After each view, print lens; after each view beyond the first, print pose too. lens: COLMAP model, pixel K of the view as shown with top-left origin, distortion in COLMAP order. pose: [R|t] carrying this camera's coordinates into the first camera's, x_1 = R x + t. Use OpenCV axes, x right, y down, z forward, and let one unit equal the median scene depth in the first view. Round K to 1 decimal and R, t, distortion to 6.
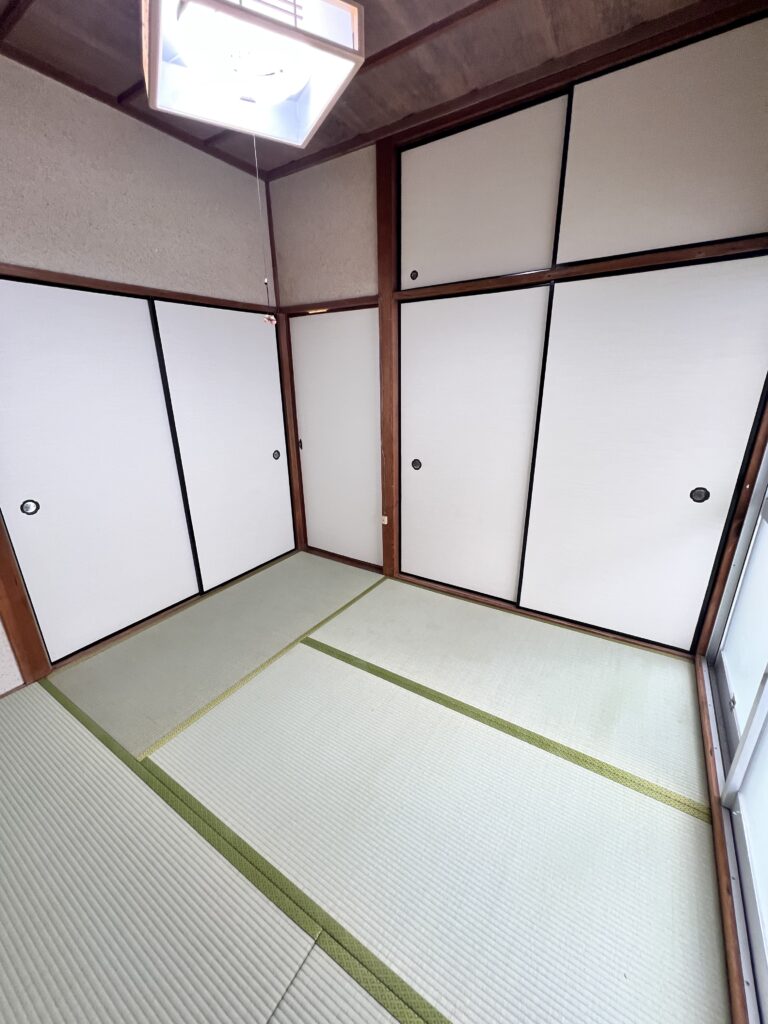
lens RADIAL K [[409.9, 0, 383.4], [0, 409.9, 515.6], [0, 0, 1]] dist [0.002716, -0.000339]
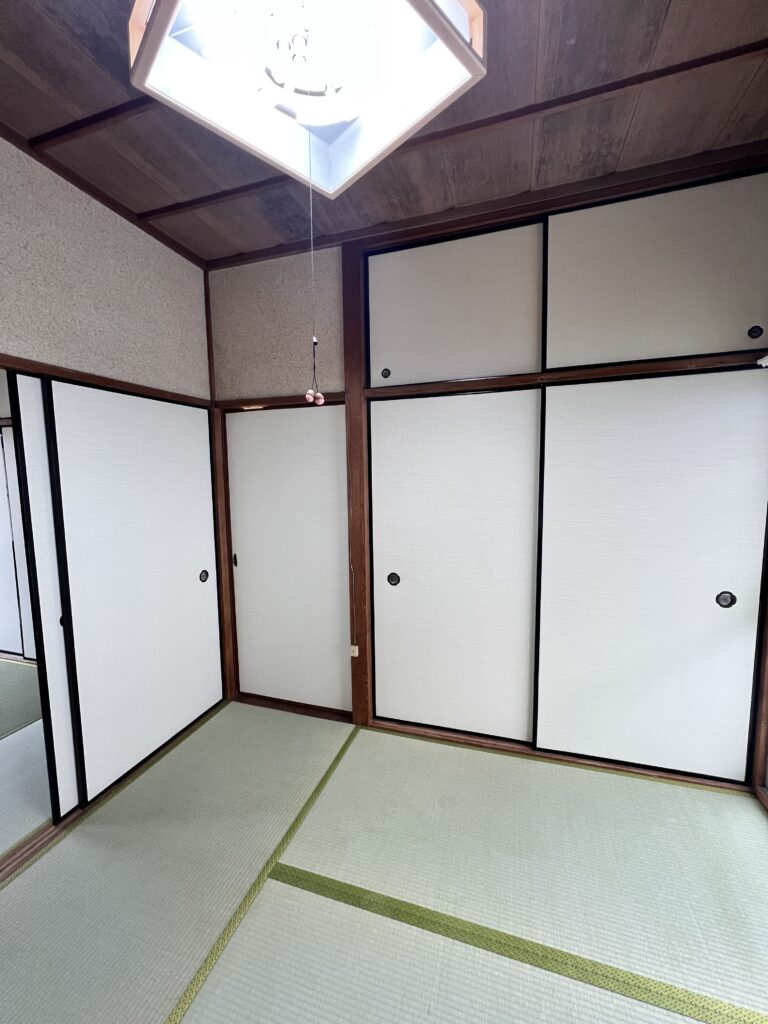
lens RADIAL K [[409.9, 0, 380.7], [0, 409.9, 514.9], [0, 0, 1]] dist [0.002716, -0.000339]
pose [[0.966033, -0.026272, 0.257081, -0.166725], [0.085689, 0.971102, -0.222753, -0.072900], [-0.243799, 0.237215, 0.940367, 0.205426]]
